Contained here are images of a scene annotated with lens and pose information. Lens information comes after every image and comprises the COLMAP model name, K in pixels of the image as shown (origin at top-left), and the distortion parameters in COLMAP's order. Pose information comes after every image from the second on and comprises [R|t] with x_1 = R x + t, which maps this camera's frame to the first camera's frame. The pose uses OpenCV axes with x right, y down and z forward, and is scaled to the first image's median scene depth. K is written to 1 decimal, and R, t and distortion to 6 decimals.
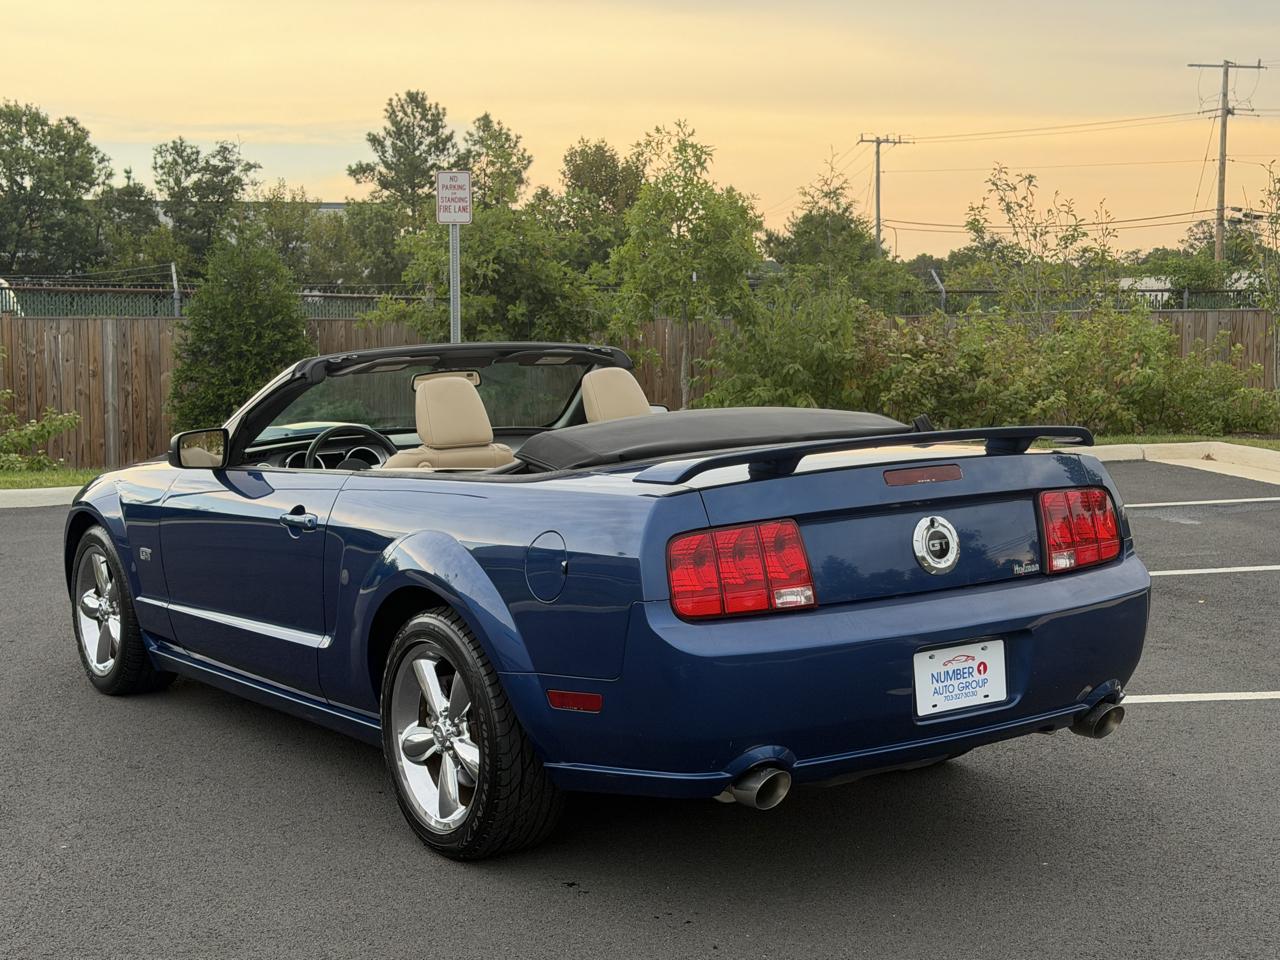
lens RADIAL K [[1865.1, 0, 645.8], [0, 1865.1, 482.4], [0, 0, 1]] dist [0.181679, -0.315332]
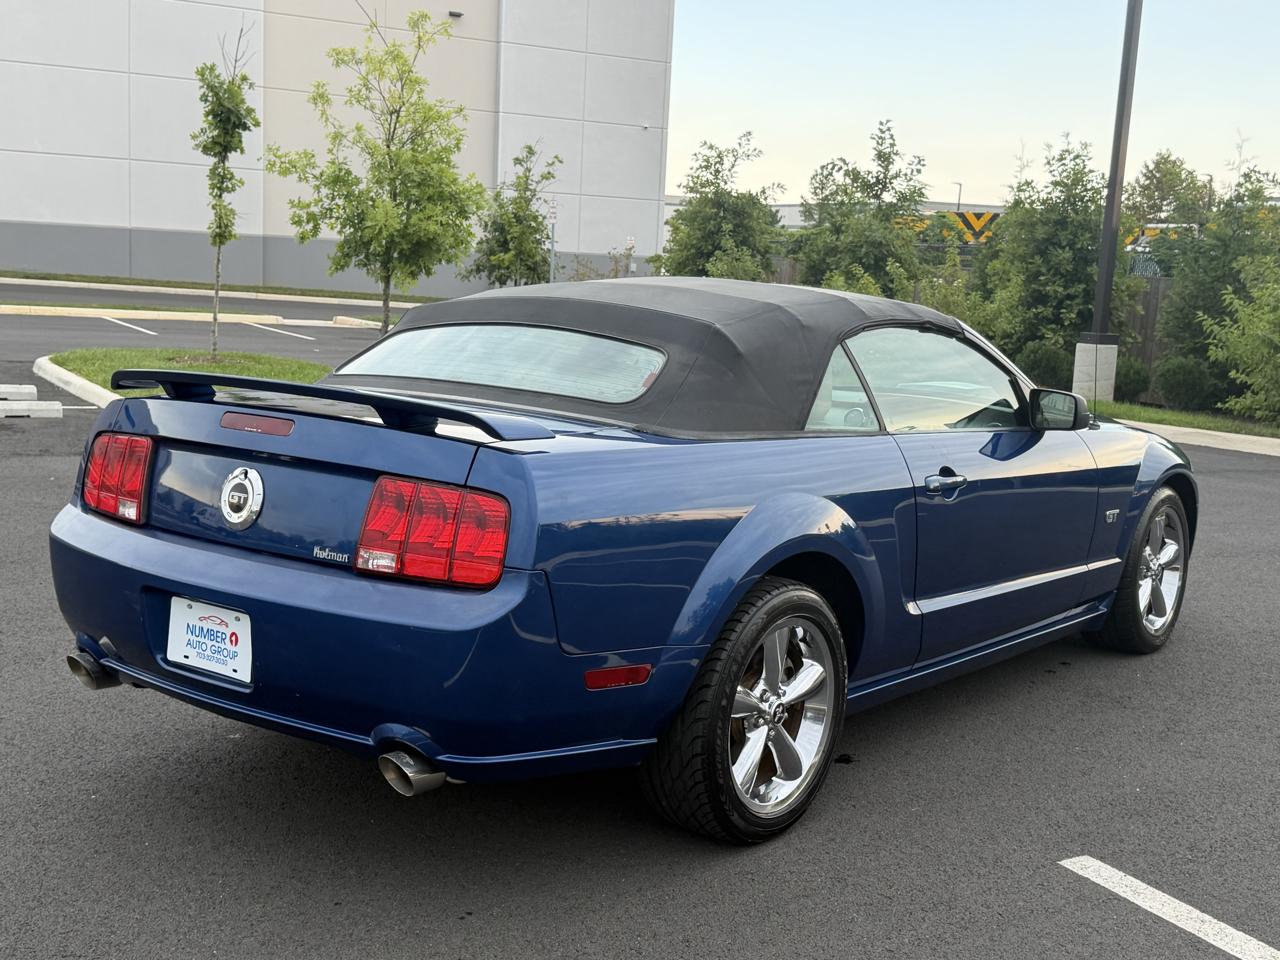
lens RADIAL K [[1520.4, 0, 632.6], [0, 1520.4, 479.3], [0, 0, 1]] dist [0.197971, -0.481750]
pose [[0.286063, 0.159447, -0.944852, 0.269030], [-0.135361, 0.982894, 0.124885, -0.028313], [0.948602, 0.092171, 0.302752, 0.273752]]
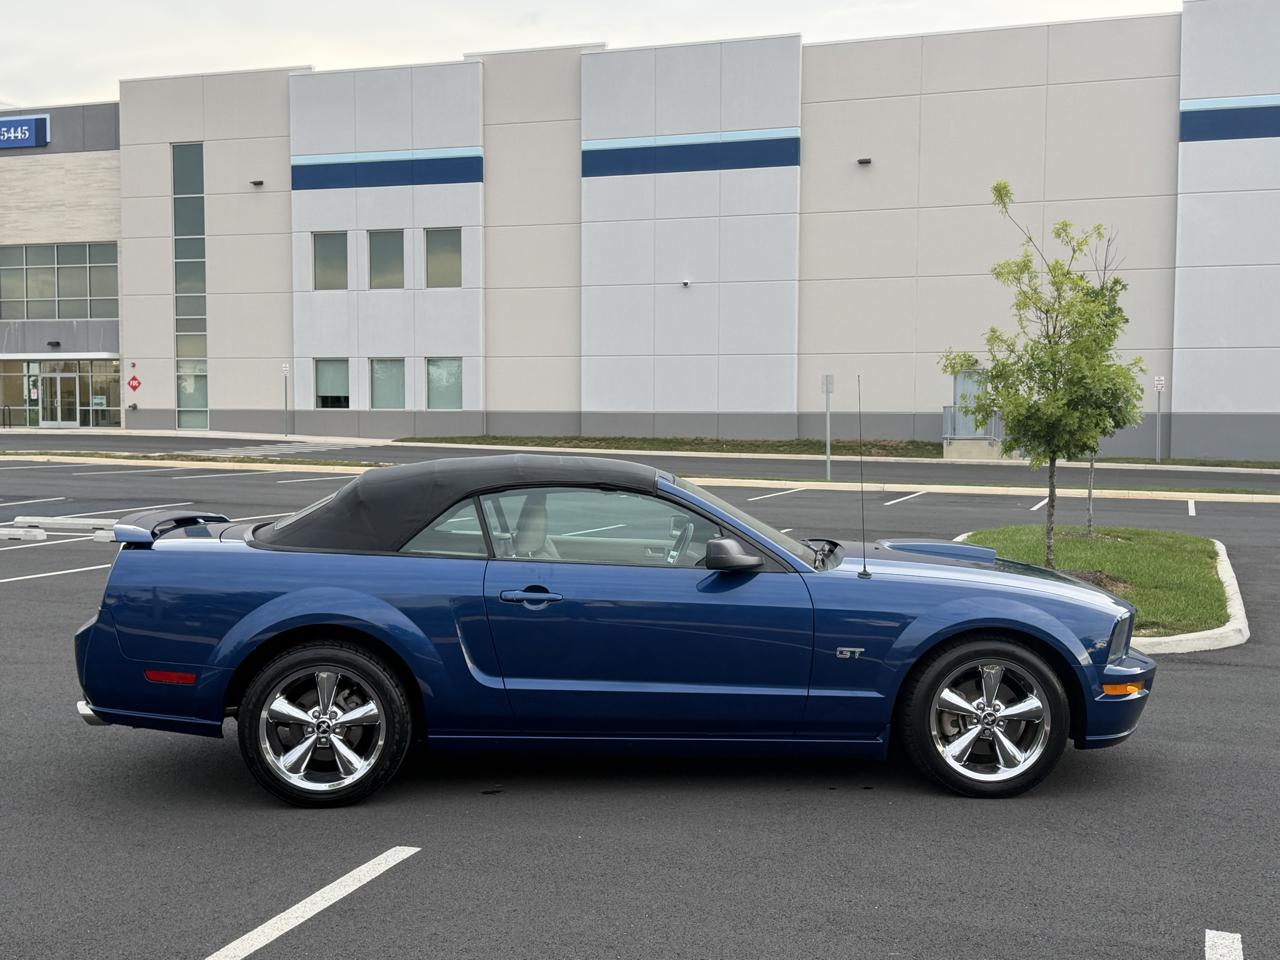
lens RADIAL K [[1522.0, 0, 626.3], [0, 1522.0, 480.3], [0, 0, 1]] dist [0.225297, -0.545944]
pose [[-0.533618, 0.045749, -0.844487, 0.336501], [-0.075918, 0.991913, 0.101707, -0.071244], [0.842311, 0.118385, -0.525829, 0.631628]]
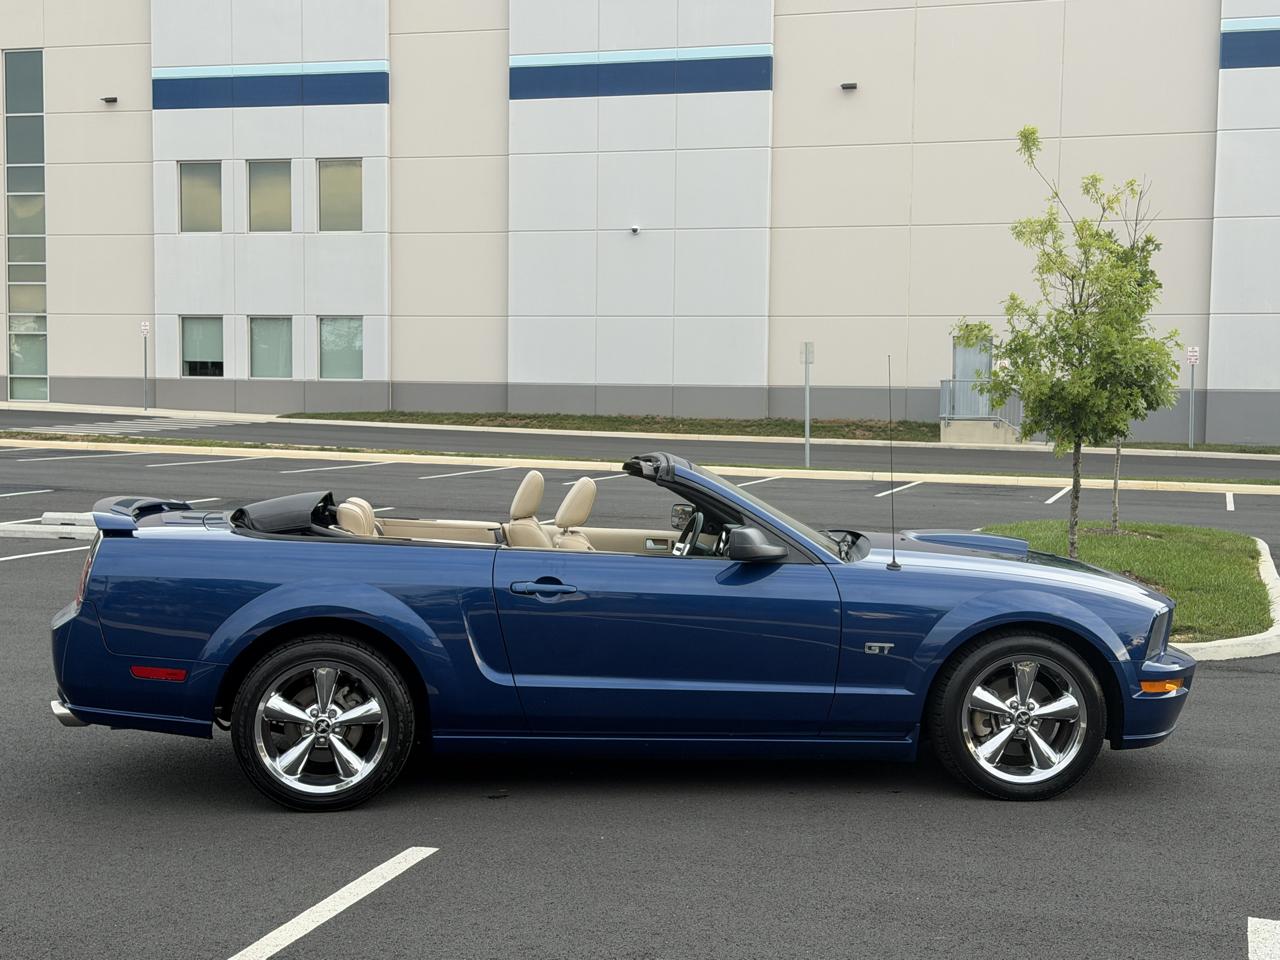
lens RADIAL K [[1860.5, 0, 634.6], [0, 1860.5, 479.6], [0, 0, 1]] dist [0.213551, -0.460292]
pose [[-0.495812, 0.049264, -0.867032, 0.397185], [-0.085307, 0.990798, 0.105079, -0.075069], [0.864230, 0.126063, -0.487047, 0.643308]]
